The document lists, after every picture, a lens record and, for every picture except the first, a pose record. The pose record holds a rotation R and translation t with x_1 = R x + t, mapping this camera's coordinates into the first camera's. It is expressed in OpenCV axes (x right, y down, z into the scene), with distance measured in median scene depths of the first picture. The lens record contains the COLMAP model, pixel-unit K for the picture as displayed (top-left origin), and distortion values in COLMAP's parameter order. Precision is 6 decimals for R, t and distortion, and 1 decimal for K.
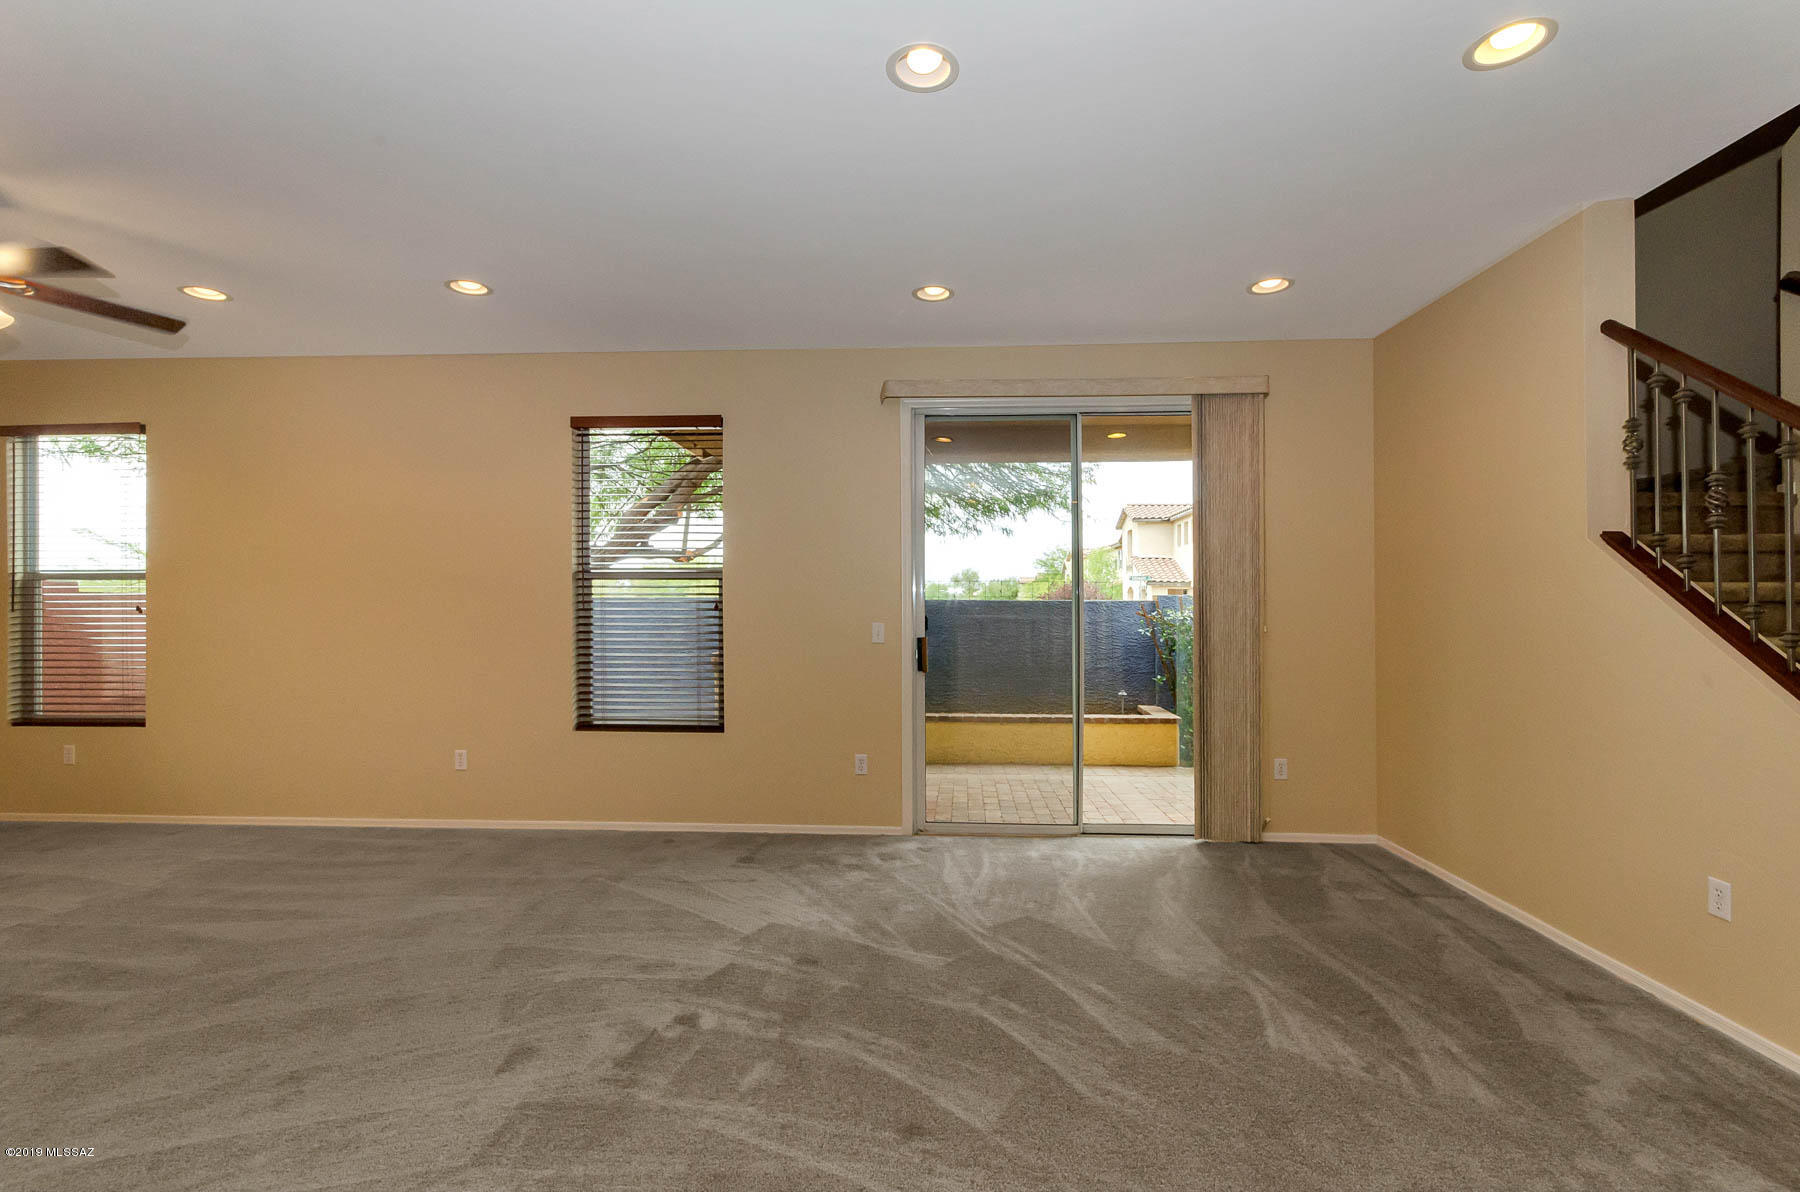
lens RADIAL K [[816.7, 0, 897.0], [0, 816.7, 603.9], [0, 0, 1]] dist [0.031553, -0.003421]
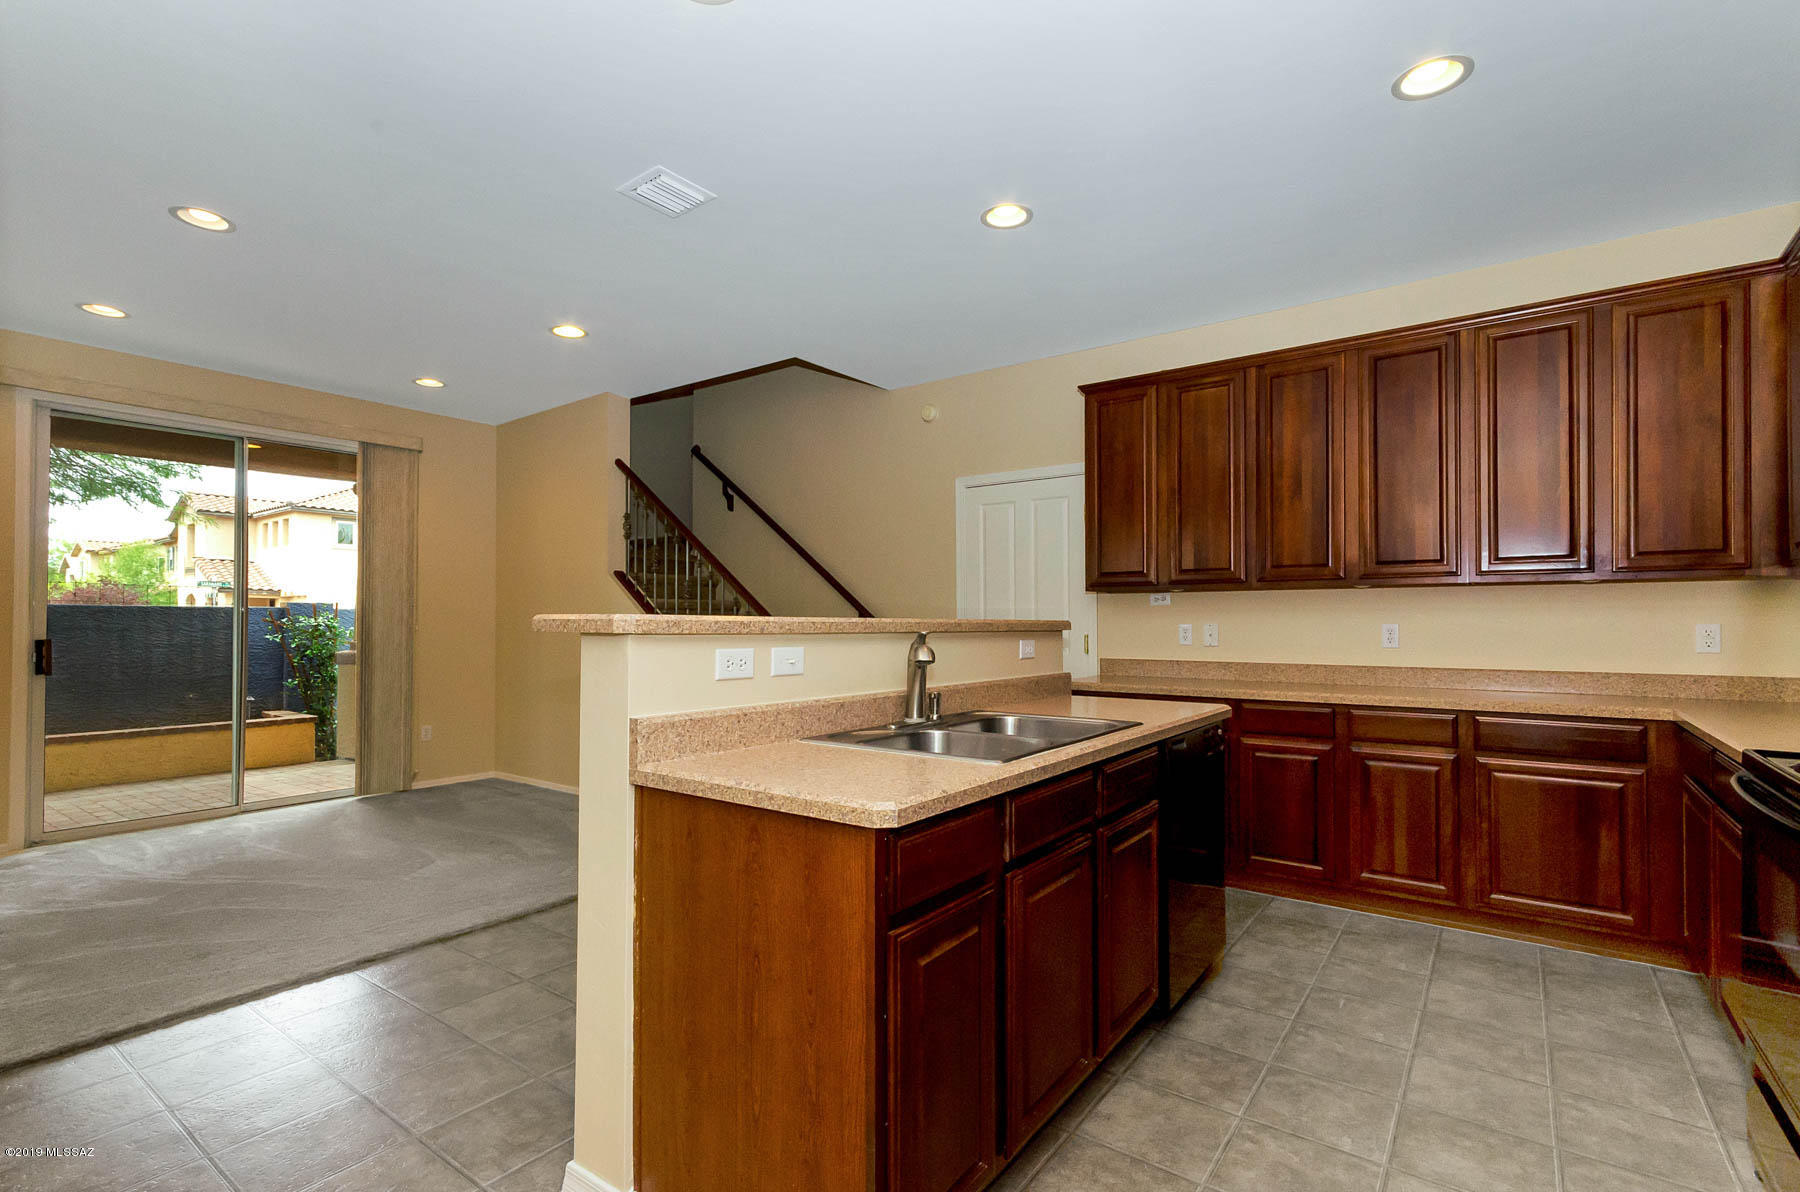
lens RADIAL K [[816.7, 0, 891.4], [0, 816.7, 600.1], [0, 0, 1]] dist [0.031553, -0.003421]
pose [[0.549062, 0.018735, 0.835572, -0.245846], [-0.002581, 0.999782, -0.020721, 0.012180], [-0.835778, 0.009221, 0.548990, -0.370605]]
